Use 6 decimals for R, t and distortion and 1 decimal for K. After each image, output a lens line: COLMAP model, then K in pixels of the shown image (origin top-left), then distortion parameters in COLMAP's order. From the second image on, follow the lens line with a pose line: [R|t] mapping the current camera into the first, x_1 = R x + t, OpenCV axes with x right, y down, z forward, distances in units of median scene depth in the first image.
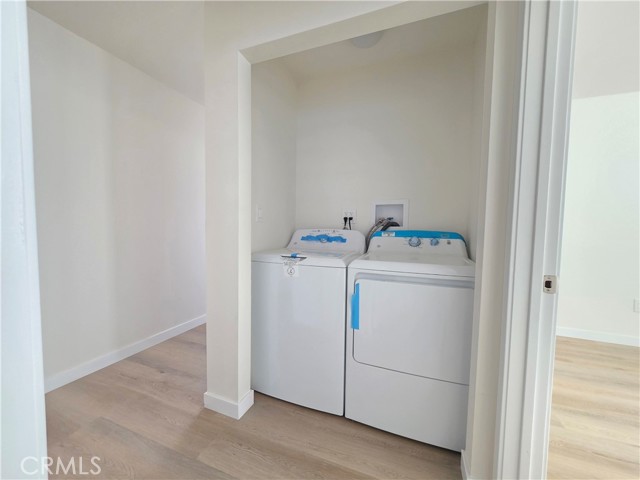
lens RADIAL K [[255.7, 0, 316.7], [0, 255.7, 239.4], [0, 0, 1]] dist [-0.000220, 0.000236]
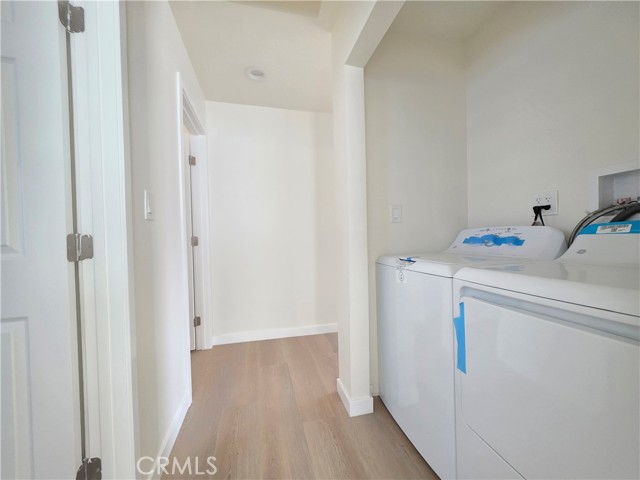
lens RADIAL K [[255.7, 0, 316.7], [0, 255.7, 239.4], [0, 0, 1]] dist [-0.000220, 0.000236]
pose [[0.573523, -0.018316, -0.818985, 0.424611], [-0.012476, 0.999439, -0.031088, 0.028548], [0.819094, 0.028048, 0.572973, 0.262209]]
